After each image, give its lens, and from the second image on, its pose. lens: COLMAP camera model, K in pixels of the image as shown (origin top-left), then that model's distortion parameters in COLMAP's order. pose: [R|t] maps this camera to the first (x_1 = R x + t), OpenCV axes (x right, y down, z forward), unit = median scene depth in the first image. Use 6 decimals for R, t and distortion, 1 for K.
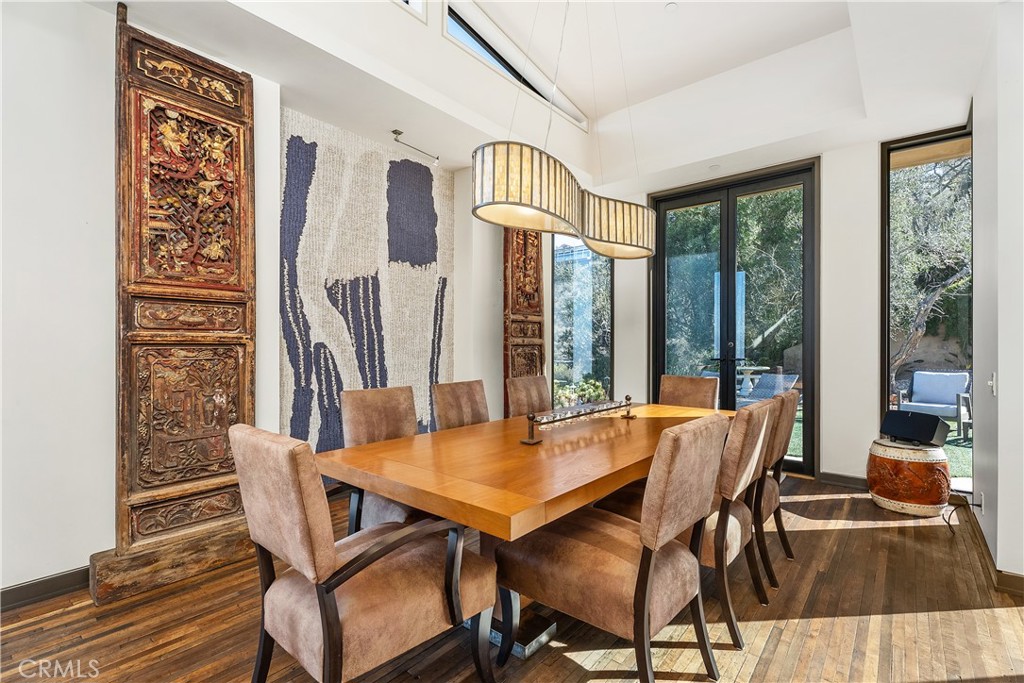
lens RADIAL K [[464.5, 0, 514.5], [0, 464.5, 342.5], [0, 0, 1]] dist [0.000287, 0.000082]
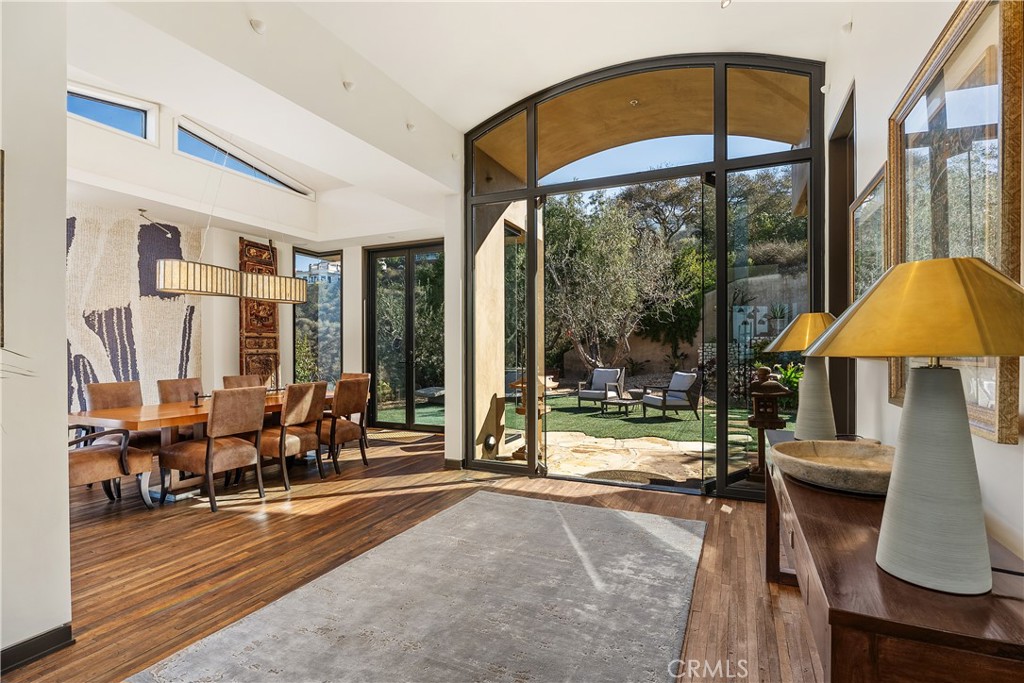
lens RADIAL K [[496.8, 0, 524.1], [0, 496.8, 348.3], [0, 0, 1]] dist [-0.006207, 0.000881]
pose [[0.960909, -0.003380, 0.276845, 0.442899], [0.000612, 0.999949, 0.010083, -0.031222], [-0.276865, -0.009520, 0.960862, -0.787600]]
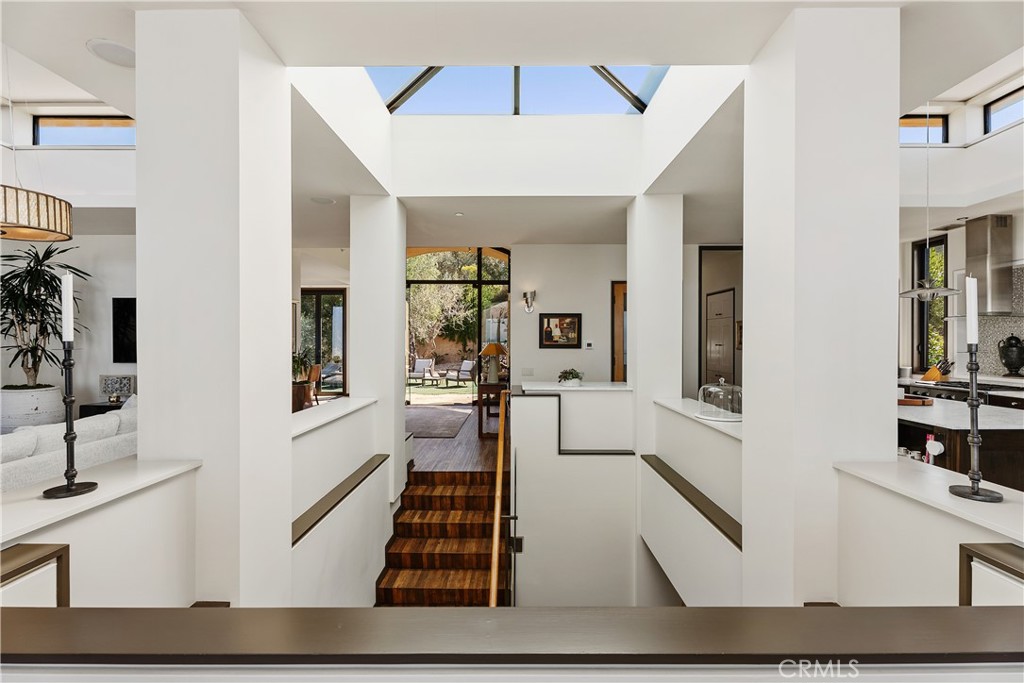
lens RADIAL K [[464.5, 0, 513.9], [0, 464.5, 344.8], [0, 0, 1]] dist [0.000287, 0.000082]
pose [[0.779106, -0.008016, 0.626842, -0.396964], [-0.003512, 0.999847, 0.017151, -0.101399], [-0.626883, -0.015564, 0.778958, -2.124155]]
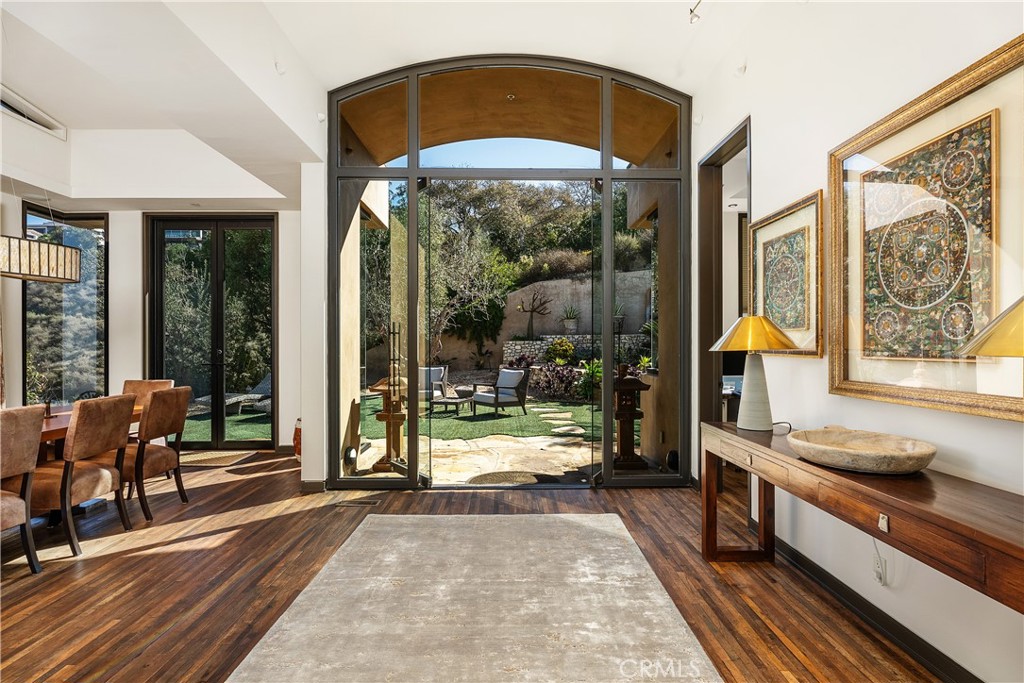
lens RADIAL K [[496.8, 0, 524.0], [0, 496.8, 344.8], [0, 0, 1]] dist [-0.006207, 0.000881]
pose [[0.749238, -0.002458, 0.662296, 0.252032], [-0.003724, 0.999962, 0.007924, -0.032550], [-0.662290, -0.008403, 0.749200, -0.594631]]
